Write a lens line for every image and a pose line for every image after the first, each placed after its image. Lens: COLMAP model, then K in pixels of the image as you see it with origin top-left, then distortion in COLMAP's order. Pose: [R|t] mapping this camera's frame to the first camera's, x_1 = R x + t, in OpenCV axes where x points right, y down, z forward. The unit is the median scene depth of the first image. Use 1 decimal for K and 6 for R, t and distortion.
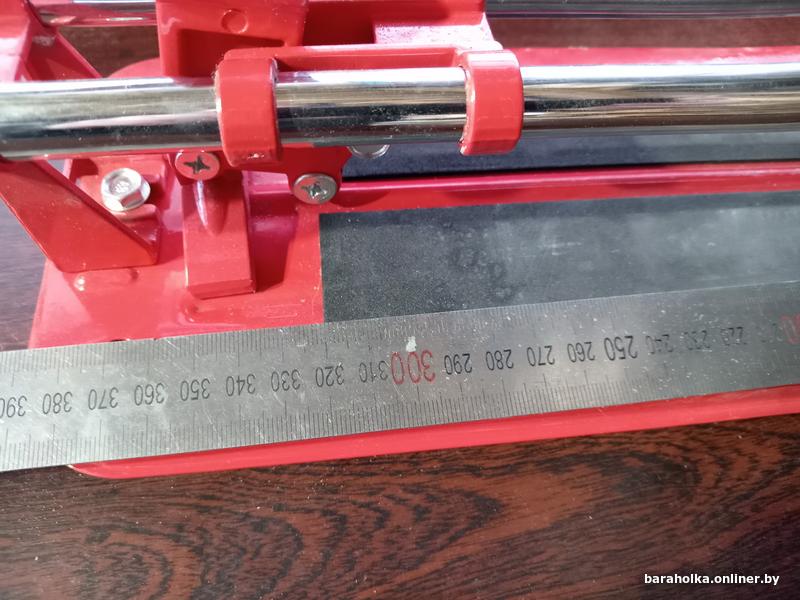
lens RADIAL K [[621.6, 0, 400.0], [0, 621.6, 300.0], [0, 0, 1]] dist [0.048408, -0.141227]
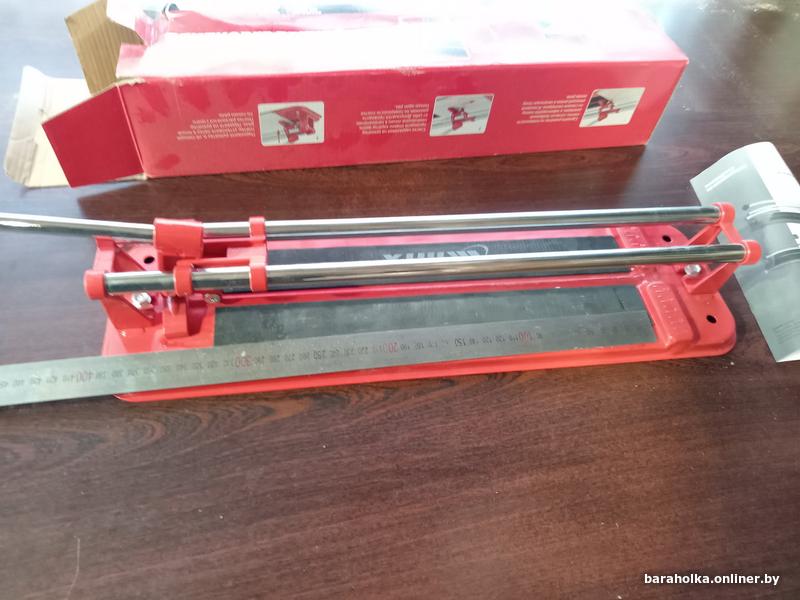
lens RADIAL K [[621.6, 0, 400.0], [0, 621.6, 300.0], [0, 0, 1]] dist [0.048408, -0.141227]
pose [[0.999122, -0.005806, 0.041489, 0.586135], [0.010579, 0.993221, -0.115762, 0.157510], [-0.040536, 0.116099, 0.992410, -1.789028]]
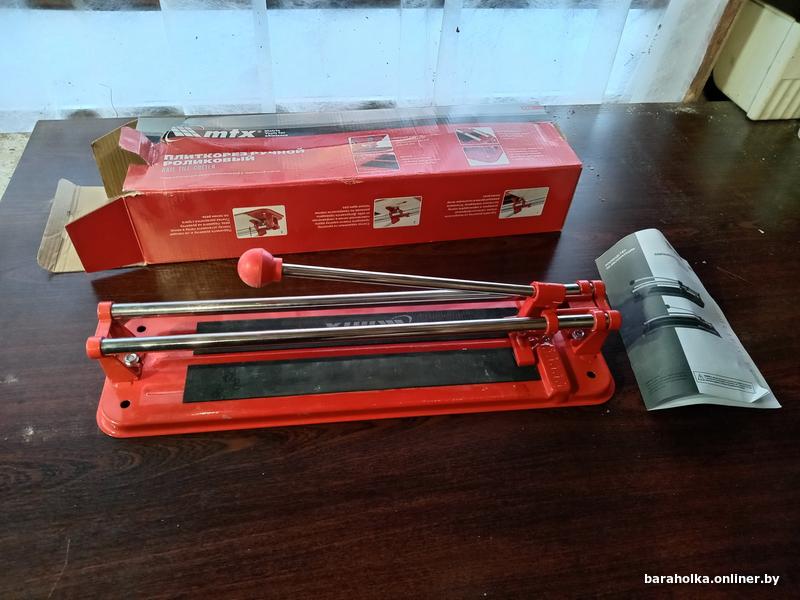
lens RADIAL K [[608.2, 0, 400.0], [0, 608.2, 300.0], [0, 0, 1]] dist [0.048304, -0.114249]
pose [[0.999957, -0.009040, -0.002168, 1.120283], [0.008325, 0.974603, -0.223785, 0.292200], [0.004136, 0.223757, 0.974636, -2.514227]]
